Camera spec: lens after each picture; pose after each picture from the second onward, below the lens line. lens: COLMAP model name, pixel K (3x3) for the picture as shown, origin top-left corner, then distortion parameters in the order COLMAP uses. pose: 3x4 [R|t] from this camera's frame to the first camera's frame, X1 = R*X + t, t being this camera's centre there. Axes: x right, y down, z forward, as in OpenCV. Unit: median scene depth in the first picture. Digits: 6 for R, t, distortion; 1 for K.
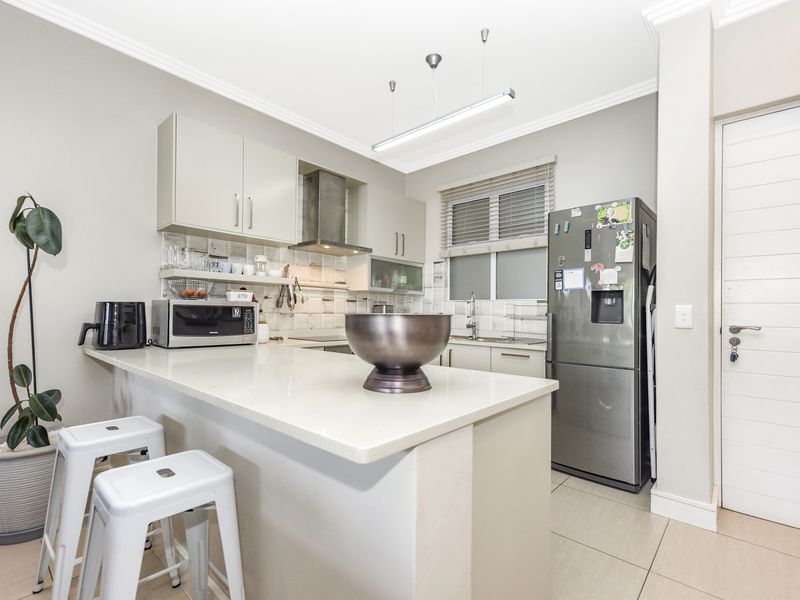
lens RADIAL K [[377.3, 0, 401.5], [0, 377.3, 309.2], [0, 0, 1]] dist [0.011258, 0.000091]
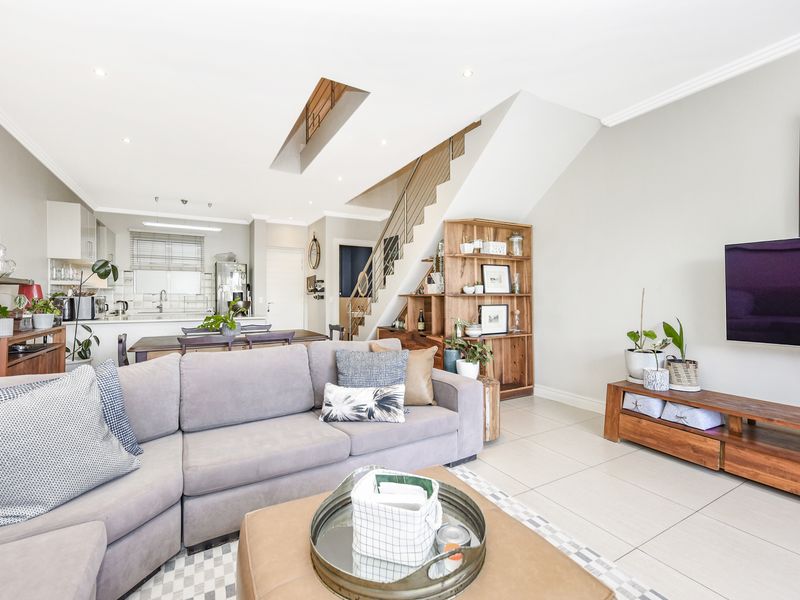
lens RADIAL K [[365.2, 0, 399.9], [0, 365.2, 296.3], [0, 0, 1]] dist [0.017921, -0.000060]
pose [[0.314658, -0.007259, 0.949177, -1.629203], [-0.002585, 0.999961, 0.008504, -0.038950], [-0.949202, -0.005129, 0.314626, -1.038681]]
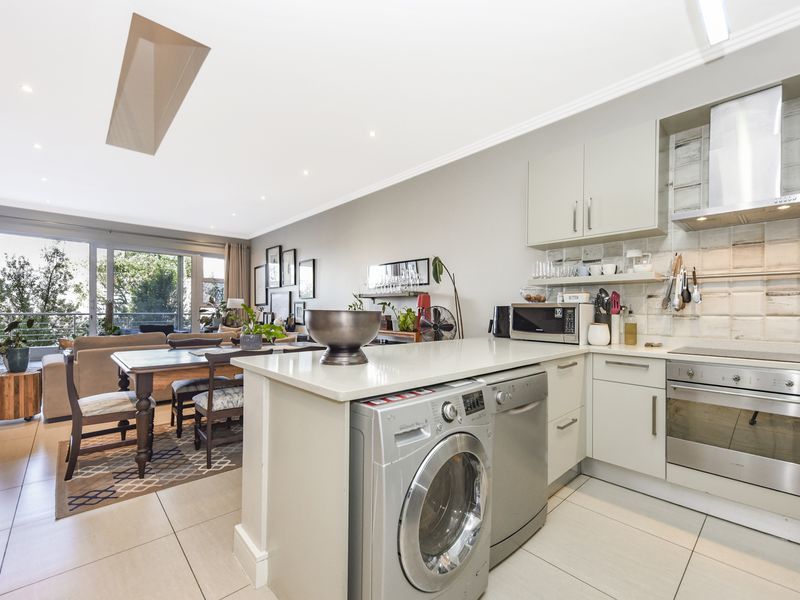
lens RADIAL K [[355.4, 0, 404.0], [0, 355.4, 310.9], [0, 0, 1]] dist [0.031939, -0.009232]
pose [[-0.085803, -0.013107, -0.996226, 0.564949], [-0.001812, 0.999914, -0.013000, 0.015079], [0.996310, 0.000690, -0.085820, 0.571947]]
